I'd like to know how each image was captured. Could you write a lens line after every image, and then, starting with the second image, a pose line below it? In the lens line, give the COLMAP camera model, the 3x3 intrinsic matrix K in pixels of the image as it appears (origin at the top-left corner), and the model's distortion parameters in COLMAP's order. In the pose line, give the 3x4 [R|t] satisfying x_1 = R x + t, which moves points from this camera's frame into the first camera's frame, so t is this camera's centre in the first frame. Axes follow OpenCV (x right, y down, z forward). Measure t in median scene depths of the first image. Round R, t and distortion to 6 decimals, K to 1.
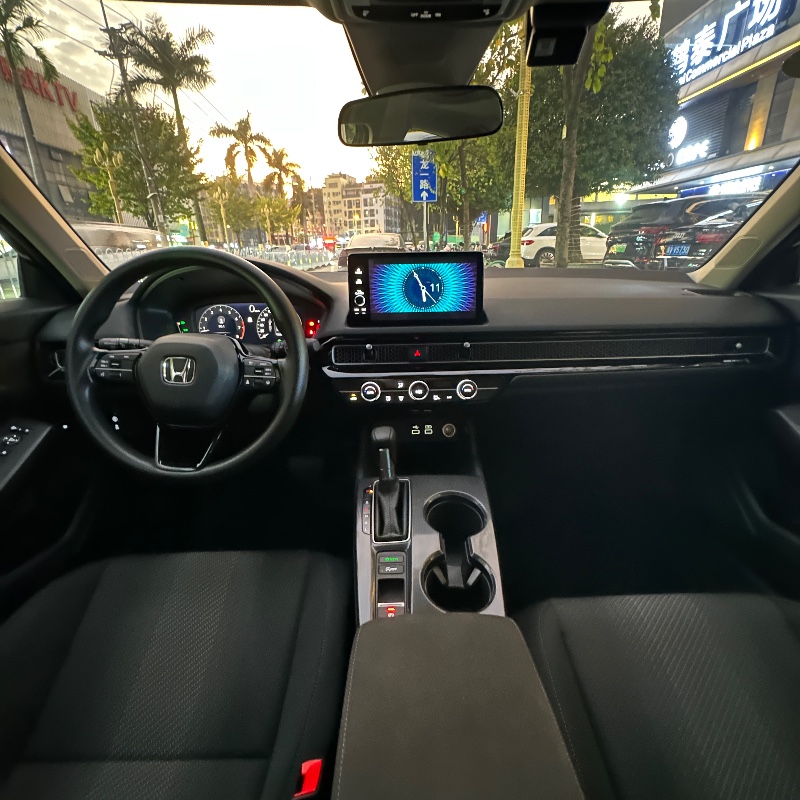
lens RADIAL K [[428.1, 0, 404.1], [0, 428.1, 400.7], [0, 0, 1]] dist [-0.008257, -0.002036]
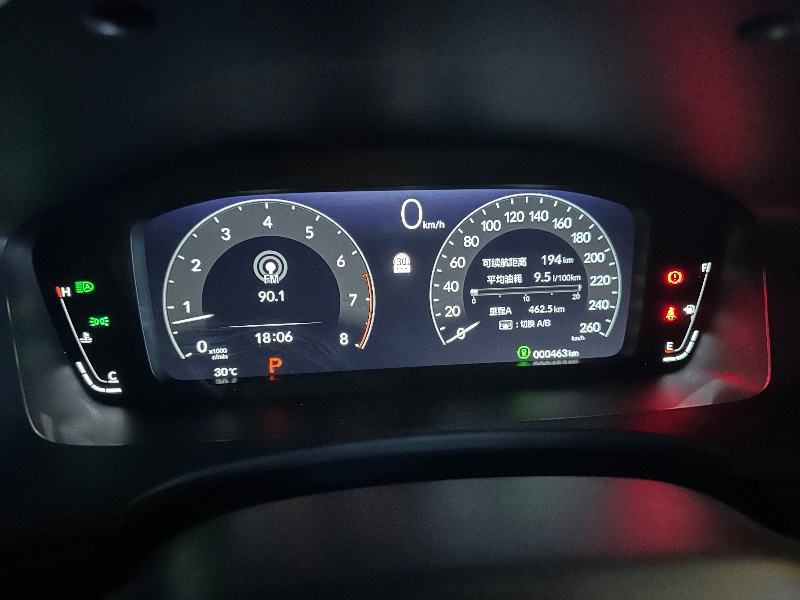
lens RADIAL K [[657.4, 0, 405.3], [0, 657.4, 297.6], [0, 0, 1]] dist [0.036768, -0.017089]
pose [[0.991471, -0.028761, 0.127117, -0.463012], [0.025964, 0.999384, 0.023608, -0.206740], [-0.127718, -0.020106, 0.991607, 0.756056]]
